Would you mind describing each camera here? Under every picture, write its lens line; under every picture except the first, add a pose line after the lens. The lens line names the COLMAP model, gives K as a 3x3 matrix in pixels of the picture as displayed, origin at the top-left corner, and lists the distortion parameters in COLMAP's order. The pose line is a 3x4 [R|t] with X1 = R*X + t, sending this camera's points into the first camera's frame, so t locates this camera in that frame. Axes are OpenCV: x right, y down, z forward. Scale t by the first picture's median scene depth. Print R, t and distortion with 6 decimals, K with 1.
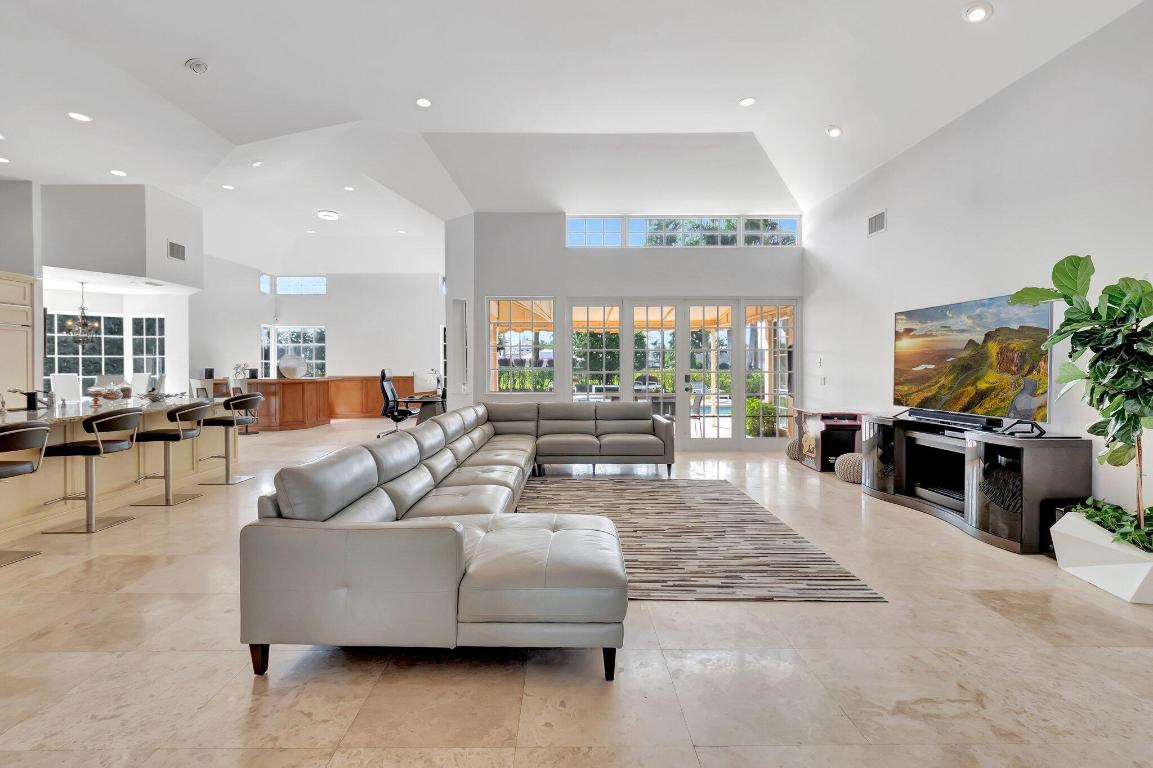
lens RADIAL K [[524.1, 0, 575.3], [0, 524.1, 370.3], [0, 0, 1]] dist [-0.046378, 0.021916]
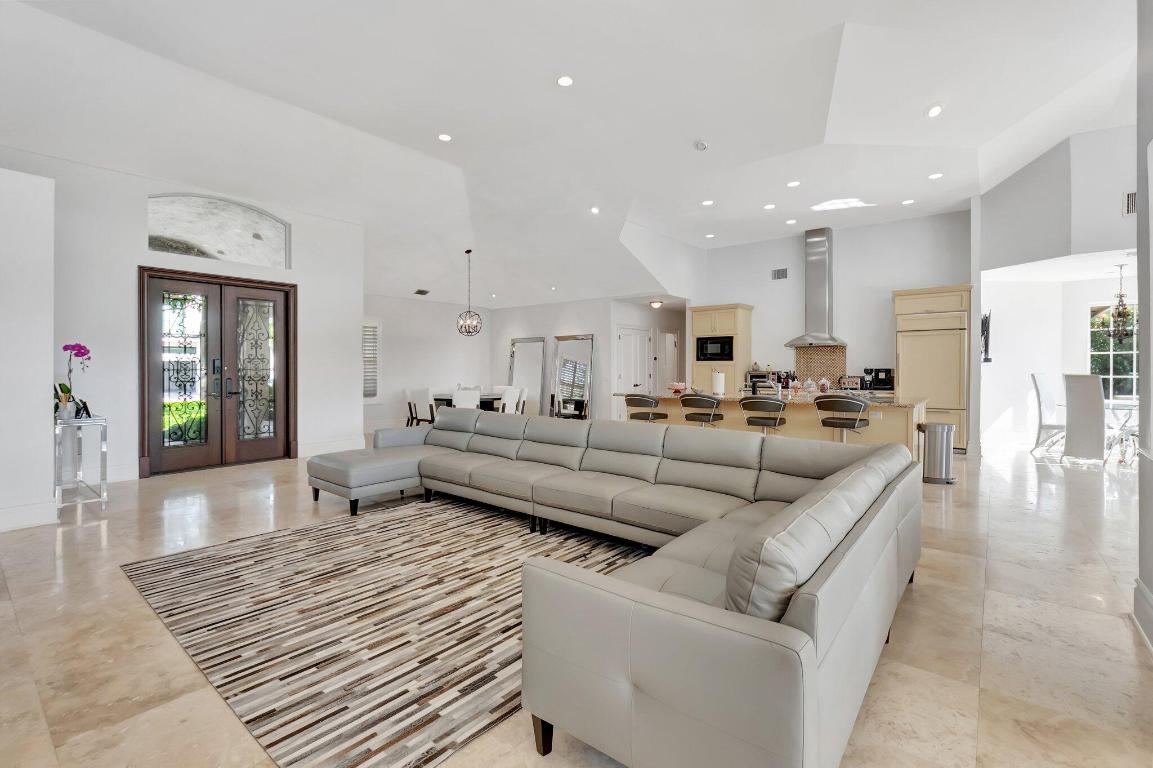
lens RADIAL K [[520.3, 0, 577.1], [0, 520.3, 385.6], [0, 0, 1]] dist [0.000438, -0.000068]
pose [[-0.644258, 0.031946, -0.764140, 0.337711], [-0.000079, 0.999124, 0.041837, -0.011841], [0.764808, 0.027014, -0.643692, 1.053028]]
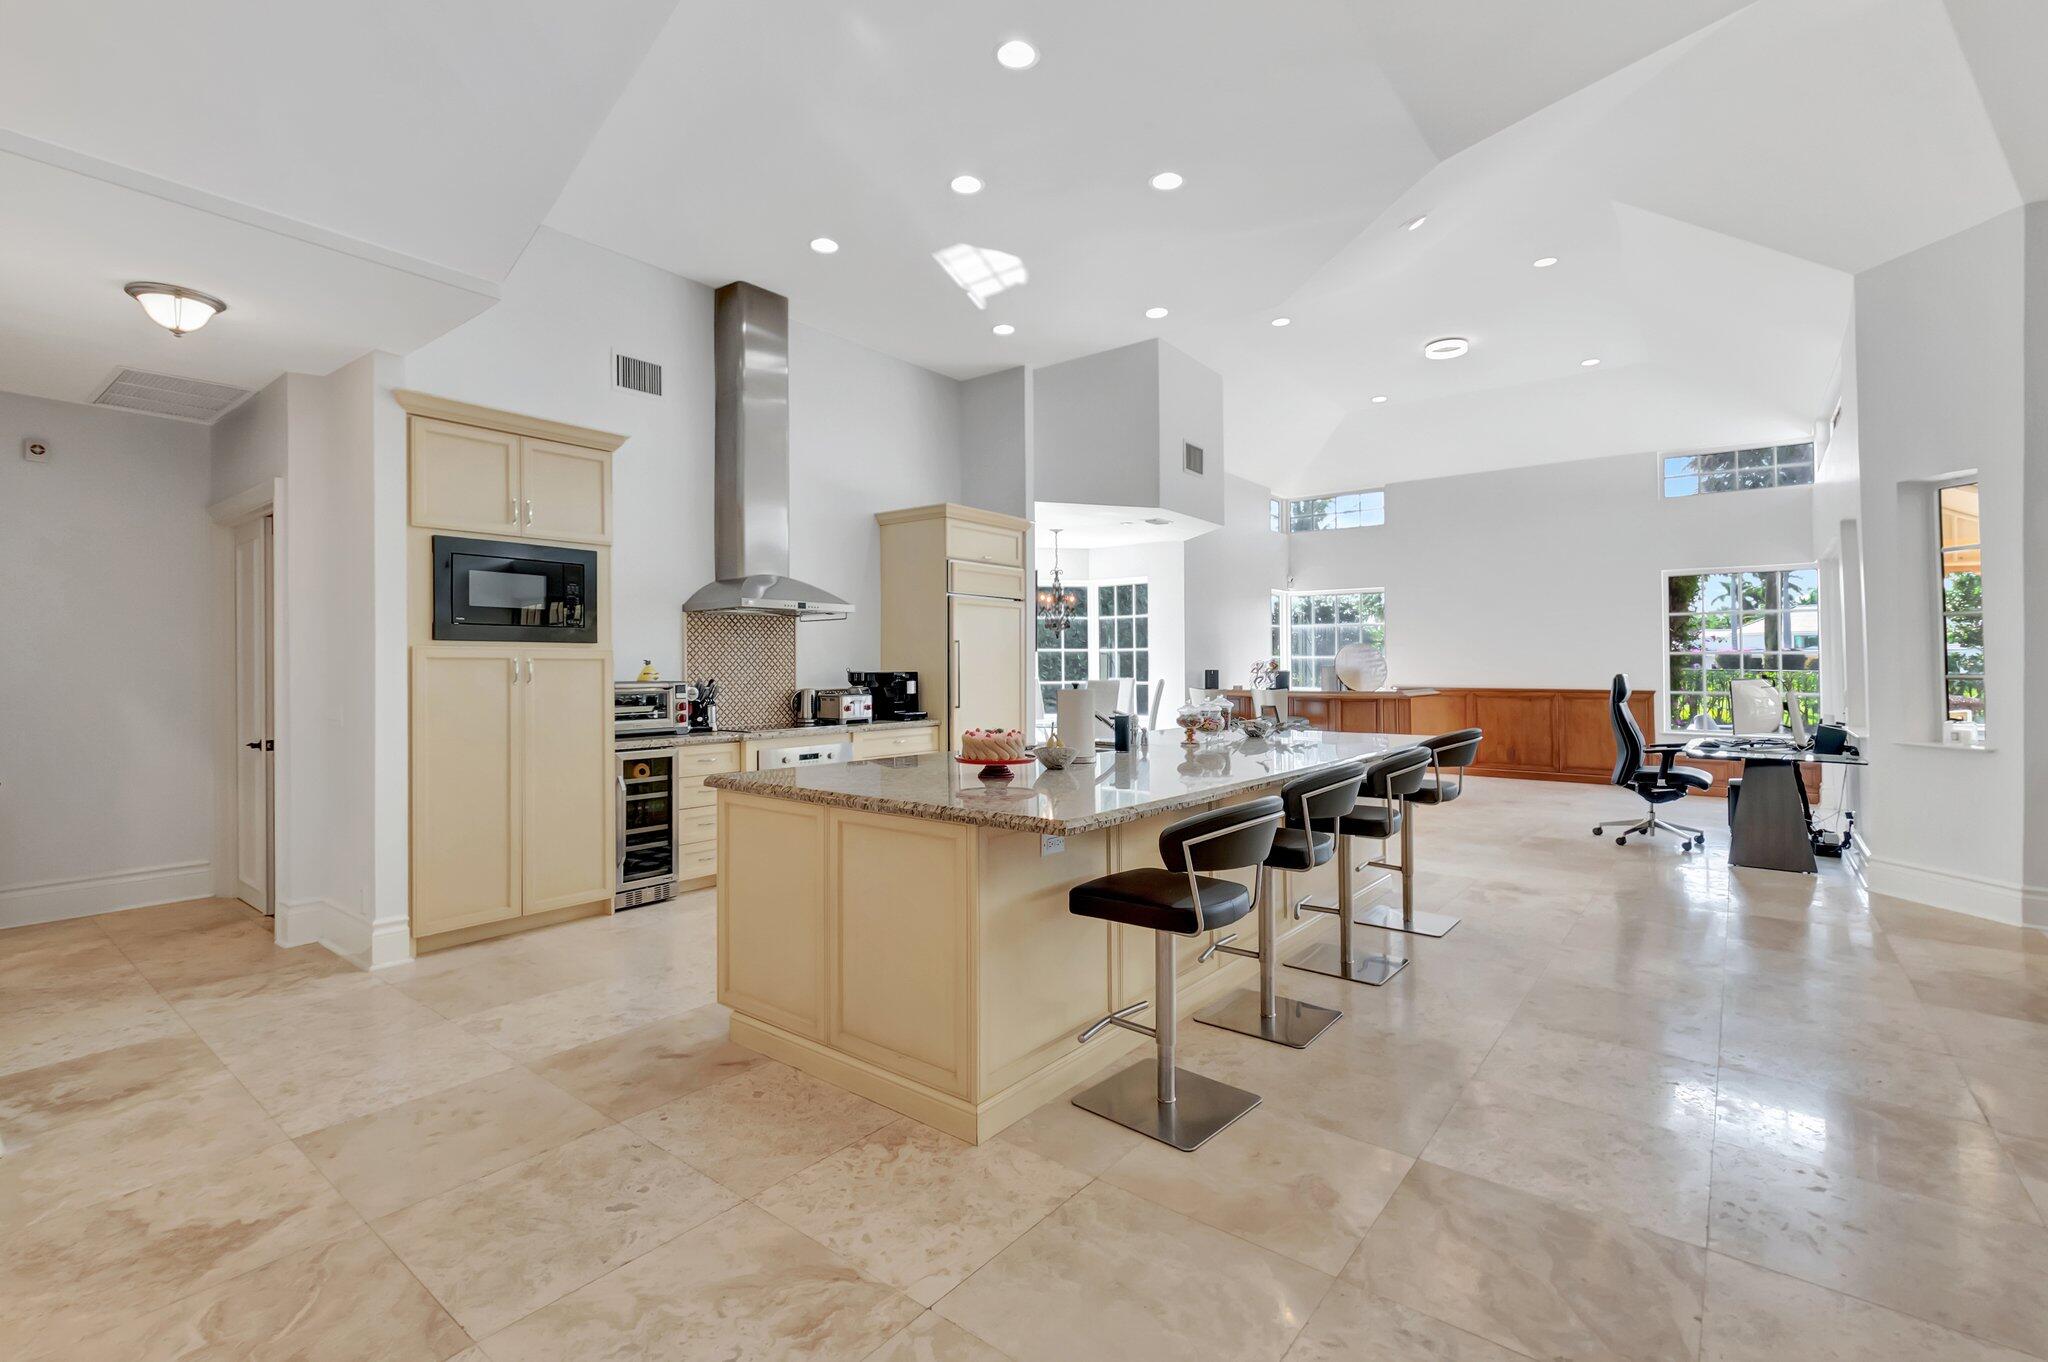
lens RADIAL K [[917.1, 0, 1009.5], [0, 917.1, 670.3], [0, 0, 1]] dist [0.021122, -0.000031]
pose [[0.769712, 0.002781, -0.638386, -0.362441], [-0.005523, 0.999982, -0.002303, -0.000527], [0.638368, 0.005298, 0.769713, 0.136230]]
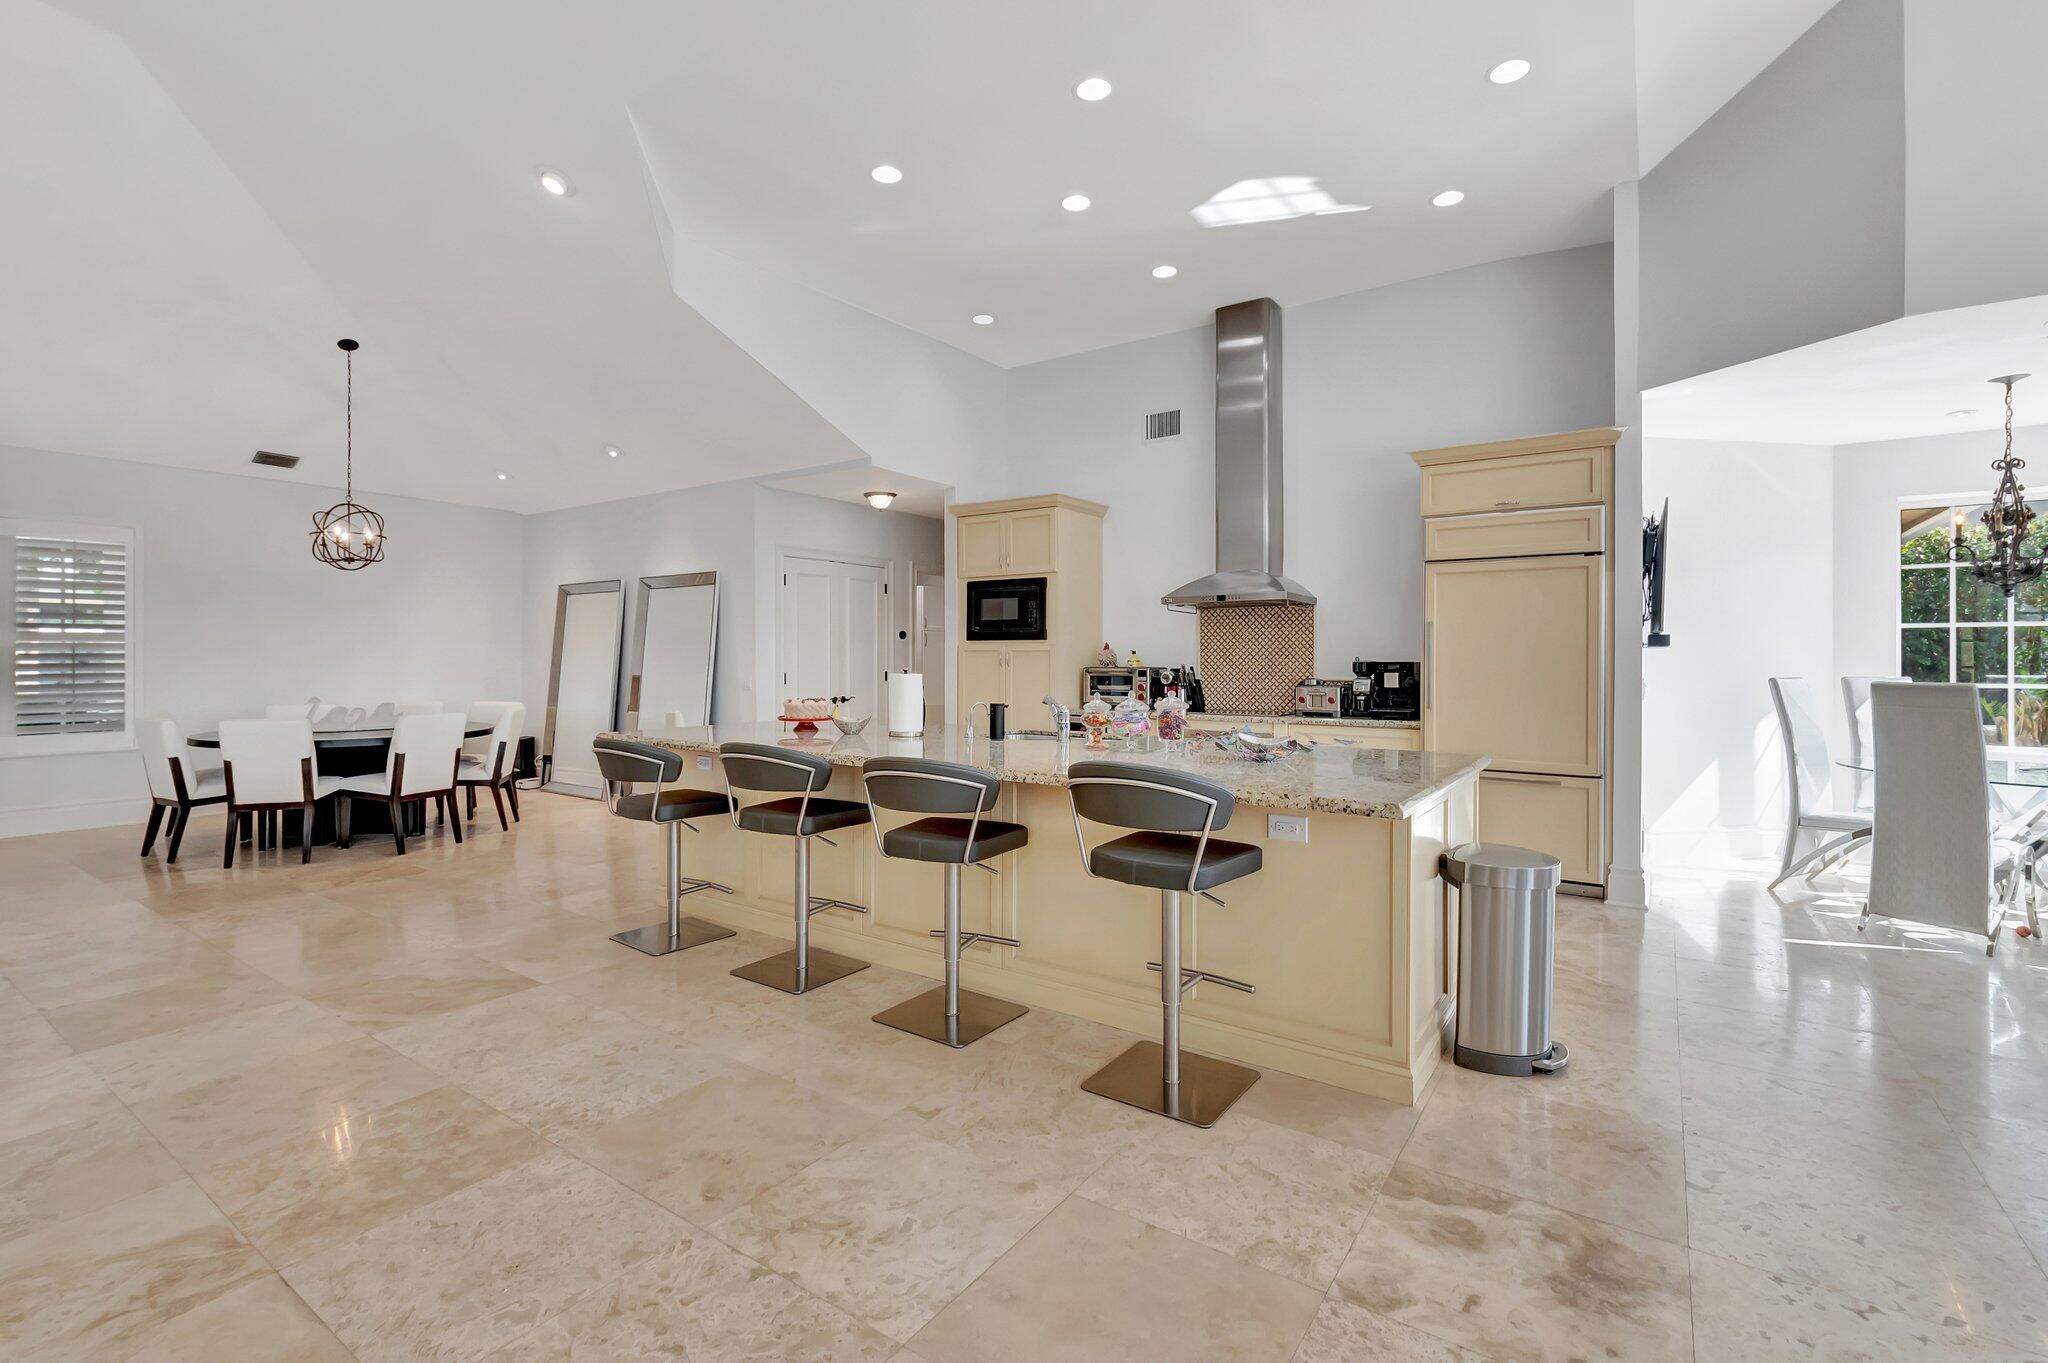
lens RADIAL K [[919.9, 0, 1024.0], [0, 919.9, 681.5], [0, 0, 1]] dist [0.000442, -0.000029]
pose [[-0.586139, 0.024434, -0.809842, -0.207488], [-0.005543, 0.999401, 0.034165, -0.009265], [0.810192, 0.024514, -0.585652, 1.025977]]
